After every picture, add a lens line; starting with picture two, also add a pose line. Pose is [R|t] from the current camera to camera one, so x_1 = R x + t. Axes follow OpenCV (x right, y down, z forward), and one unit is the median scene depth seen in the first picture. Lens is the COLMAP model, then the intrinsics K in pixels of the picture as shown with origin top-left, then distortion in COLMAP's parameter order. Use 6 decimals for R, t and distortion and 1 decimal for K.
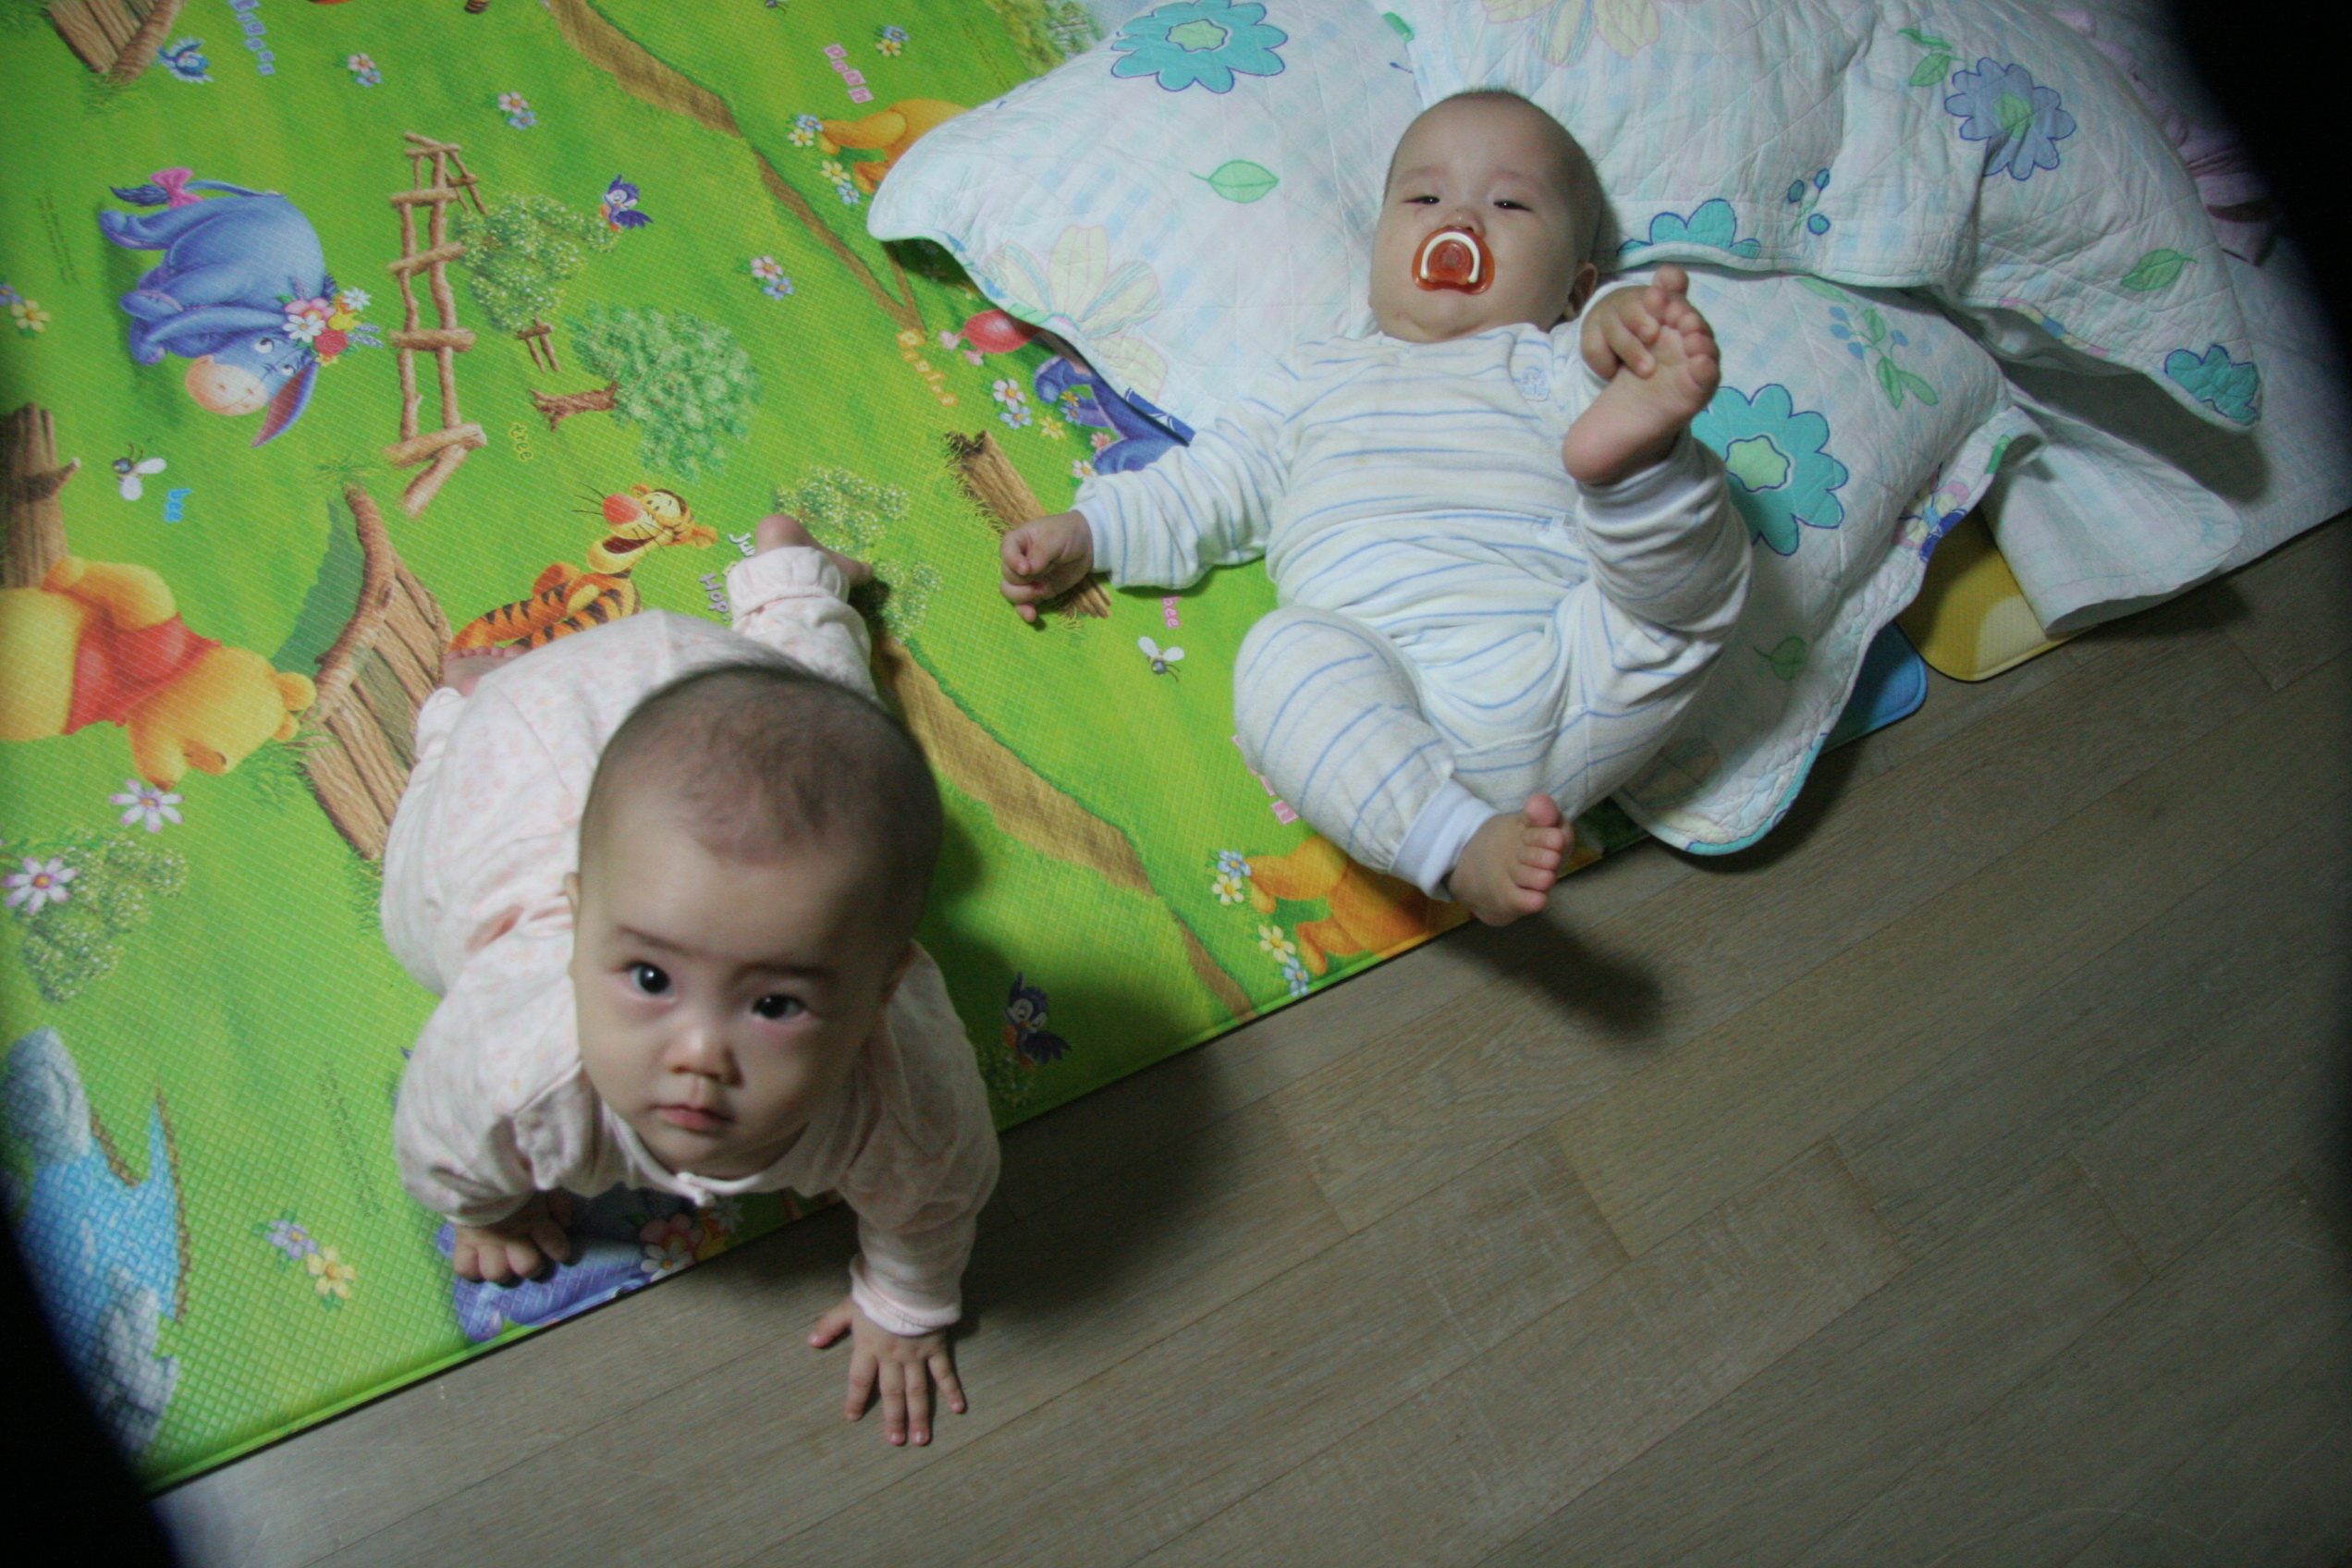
lens RADIAL K [[1795.3, 0, 1176.9], [0, 1795.3, 808.9], [0, 0, 1]] dist [-0.176297, 0.123655]
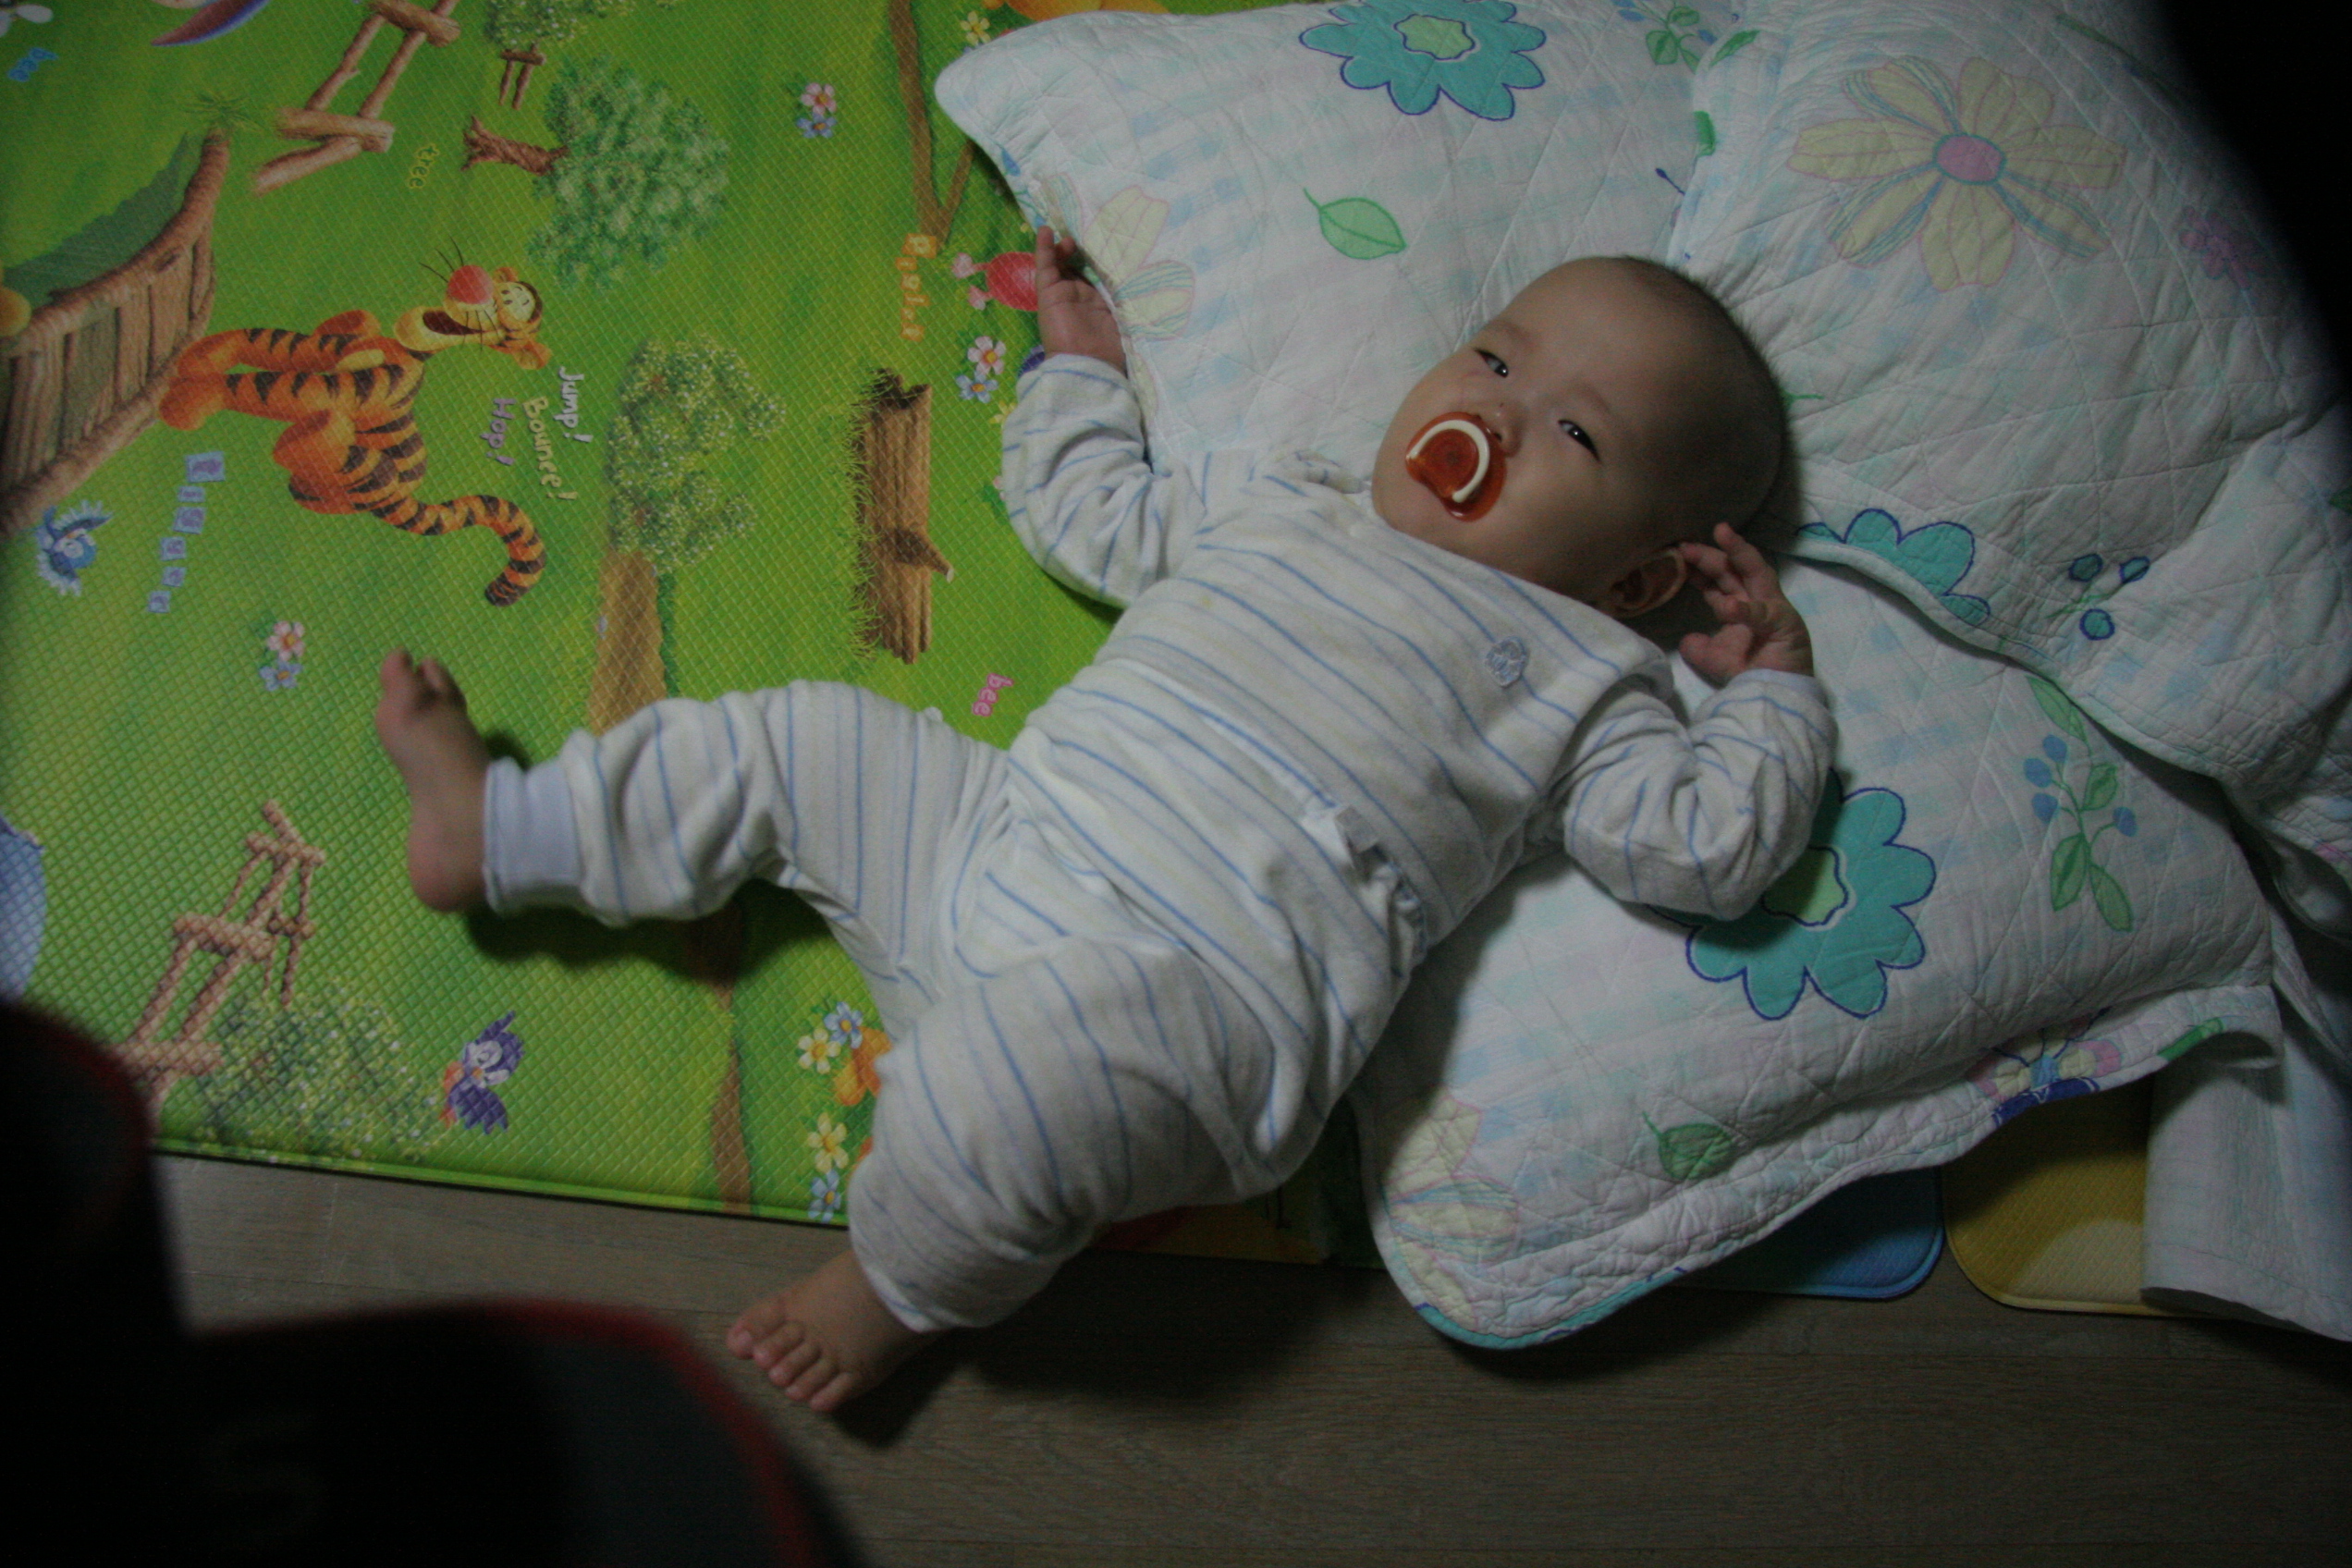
lens RADIAL K [[1785.4, 0, 1168.8], [0, 1785.4, 820.6], [0, 0, 1]] dist [-0.174157, 0.118337]
pose [[0.857039, 0.471665, -0.207405, 0.250413], [-0.467397, 0.881085, 0.072321, -0.155531], [0.216853, 0.034959, 0.975578, 0.274702]]
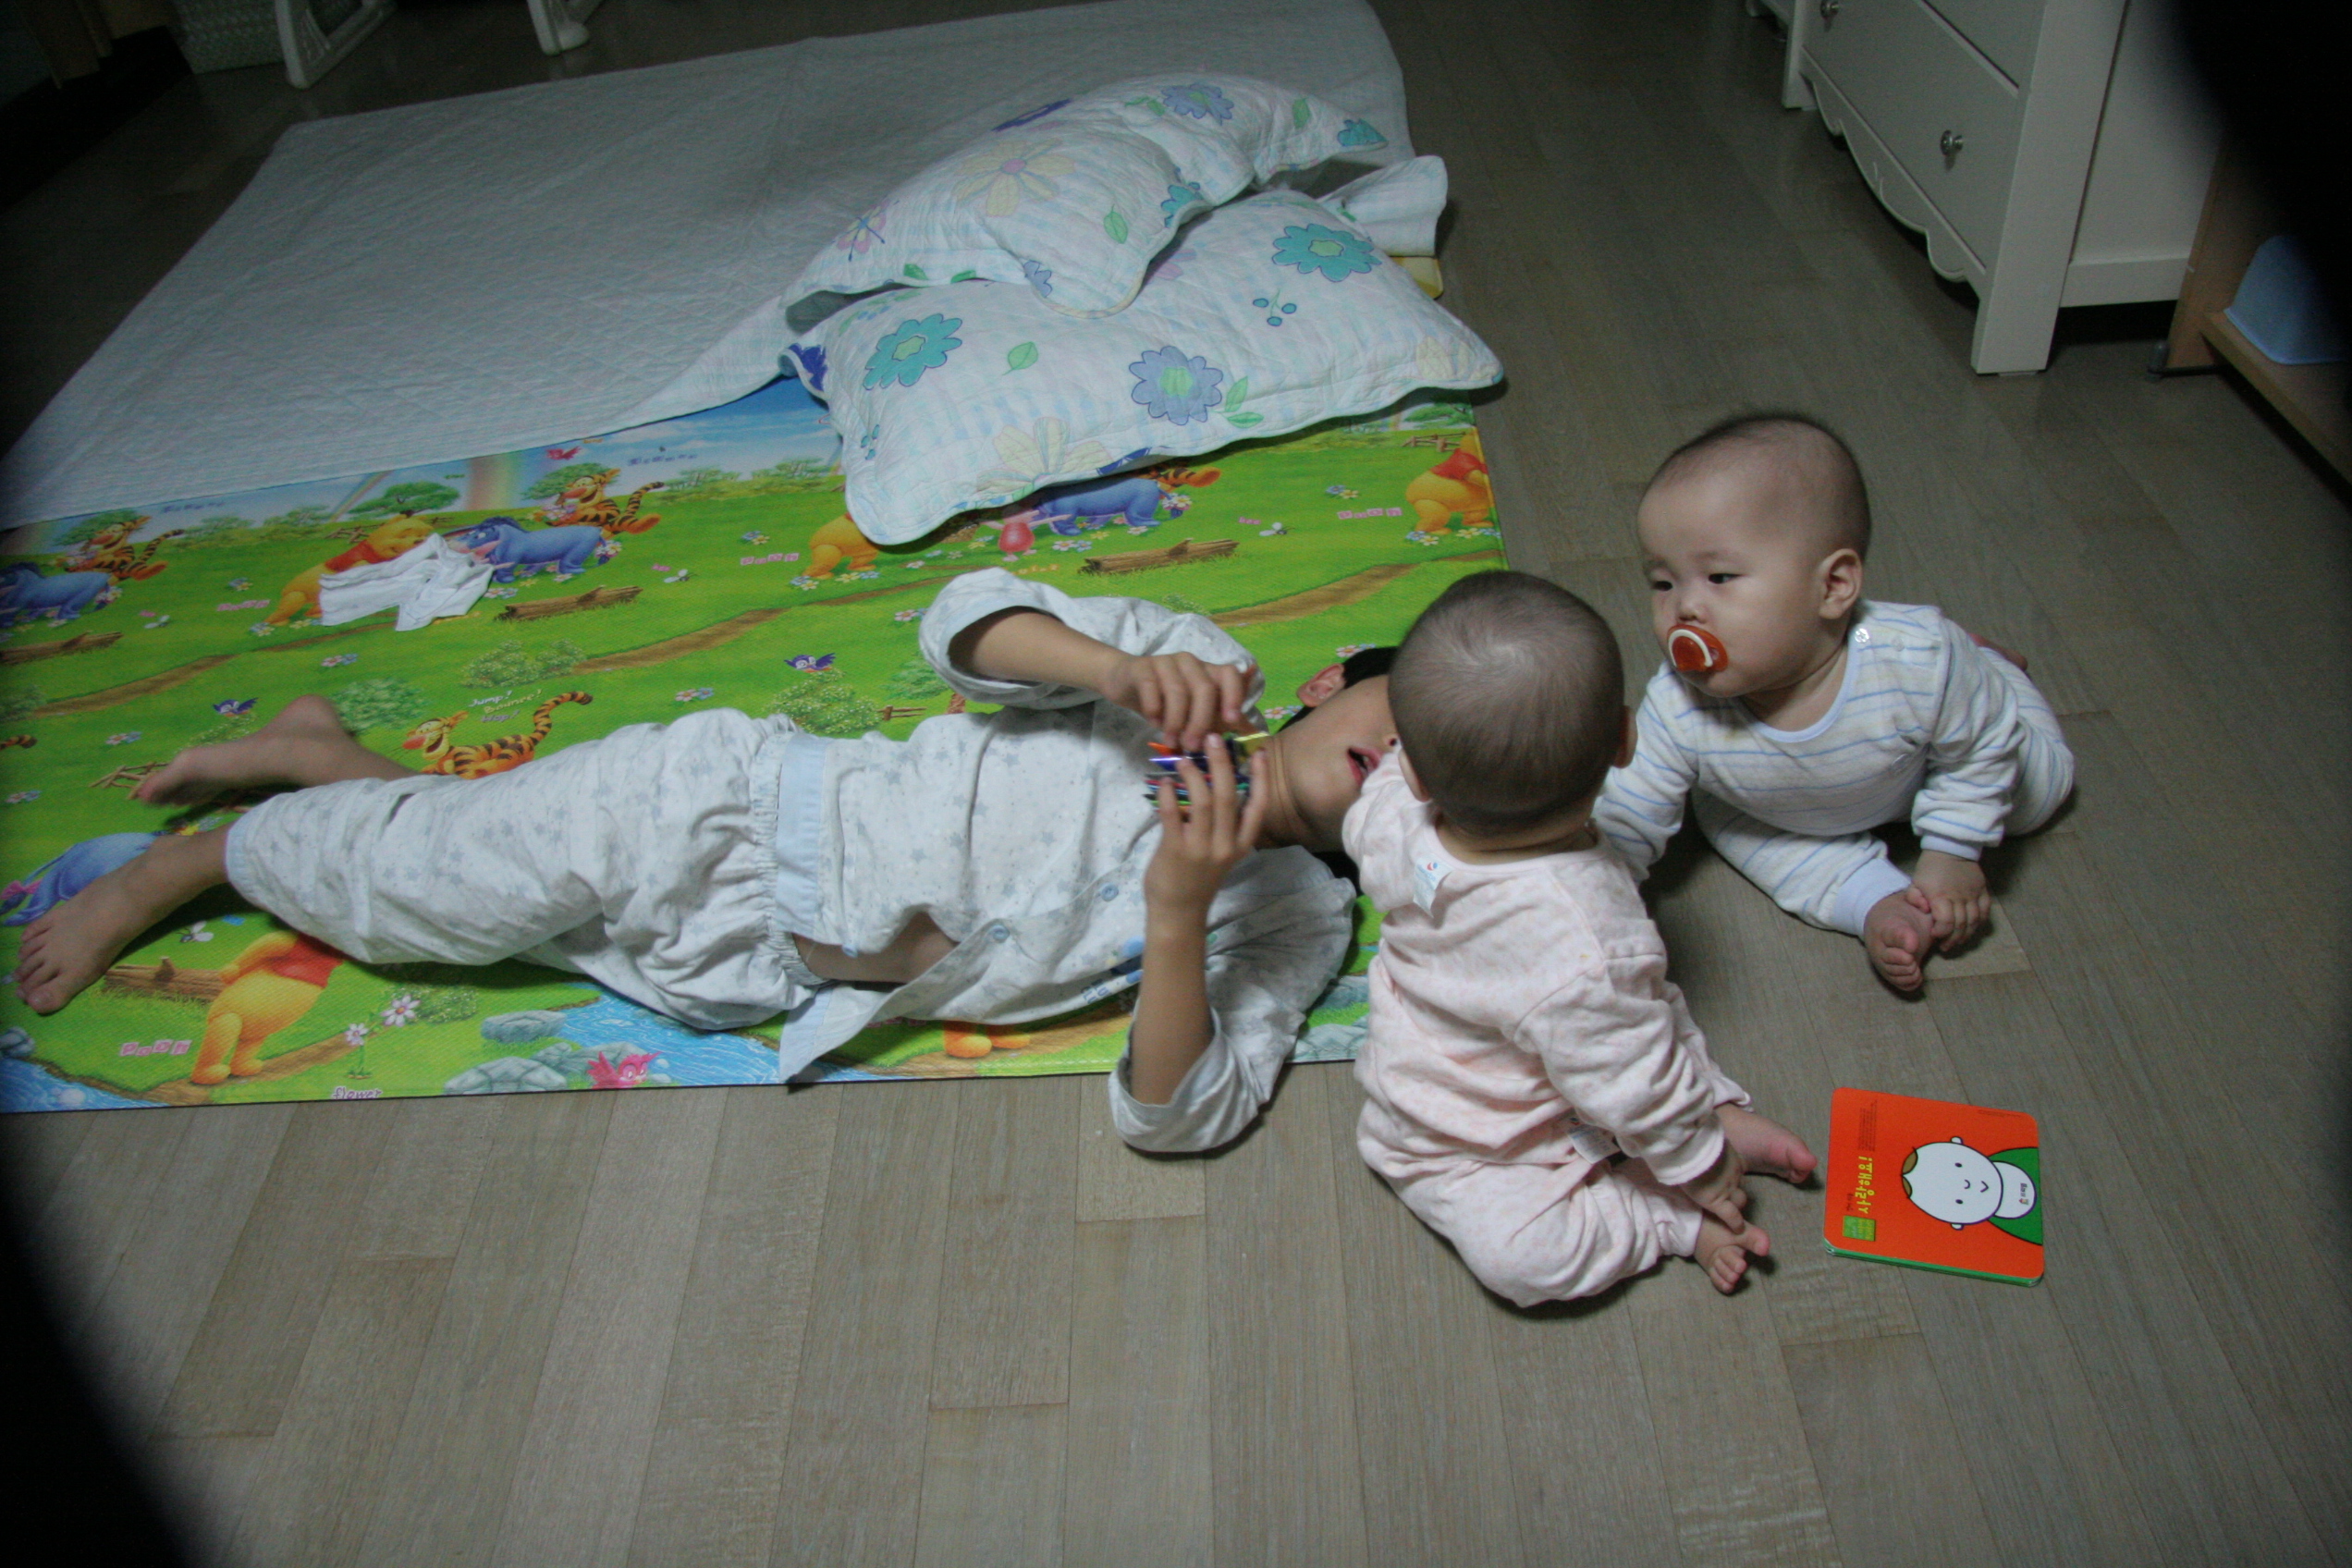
lens RADIAL K [[1817.4, 0, 1172.7], [0, 1817.4, 789.8], [0, 0, 1]] dist [-0.181034, 0.130534]
pose [[0.461907, -0.742778, 0.484689, -1.051884], [0.855956, 0.516480, -0.024228, -0.000874], [-0.232336, 0.426063, 0.874351, -0.353413]]
